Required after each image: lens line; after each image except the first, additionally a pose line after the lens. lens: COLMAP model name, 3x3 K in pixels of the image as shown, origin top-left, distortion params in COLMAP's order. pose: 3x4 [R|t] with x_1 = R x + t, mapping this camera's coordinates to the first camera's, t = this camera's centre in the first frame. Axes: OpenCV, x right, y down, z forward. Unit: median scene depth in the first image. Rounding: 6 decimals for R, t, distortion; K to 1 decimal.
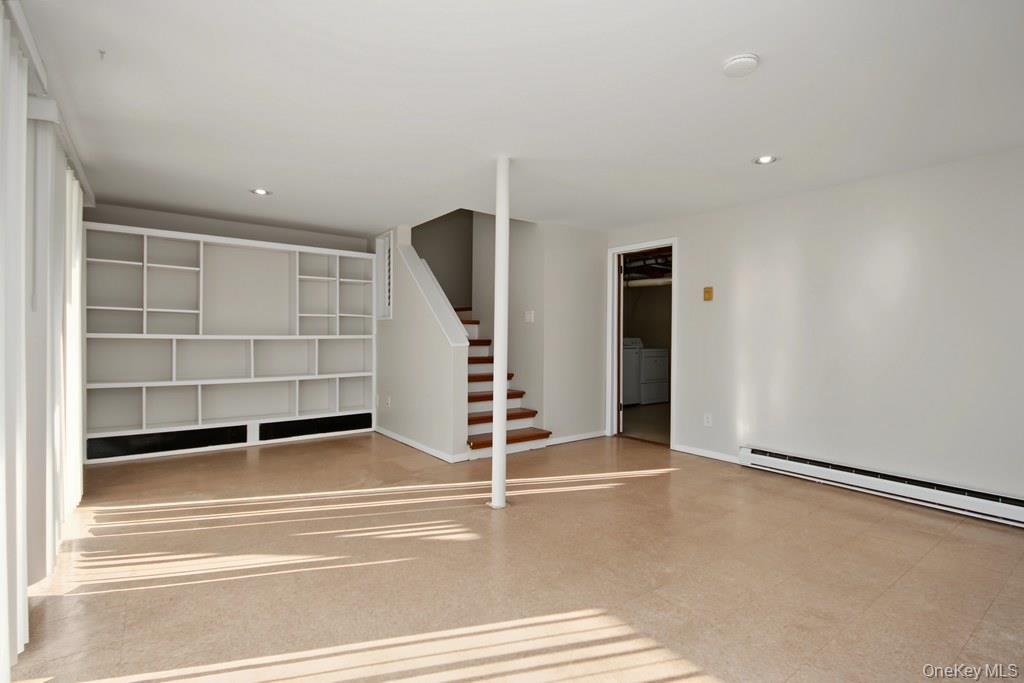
lens RADIAL K [[489.0, 0, 511.0], [0, 489.0, 336.5], [0, 0, 1]] dist [0.001539, -0.002534]
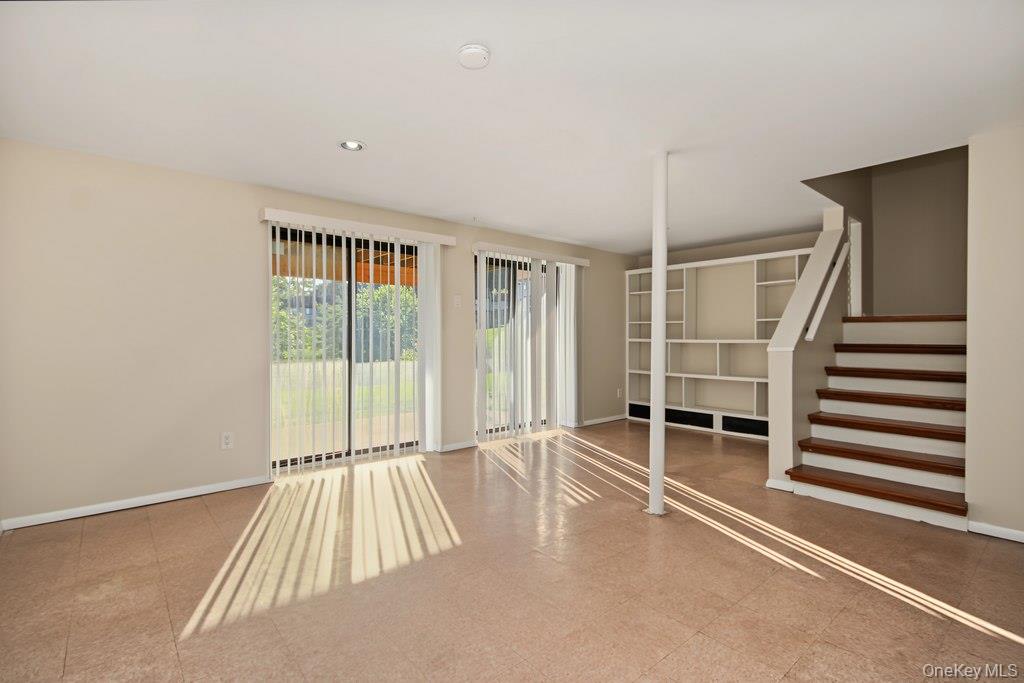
lens RADIAL K [[489.0, 0, 511.0], [0, 489.0, 344.4], [0, 0, 1]] dist [0.001539, -0.002534]
pose [[0.036842, 0.003781, -0.999314, 0.638605], [-0.000431, 0.999993, 0.003768, 0.004453], [0.999321, 0.000292, 0.036844, 0.459294]]
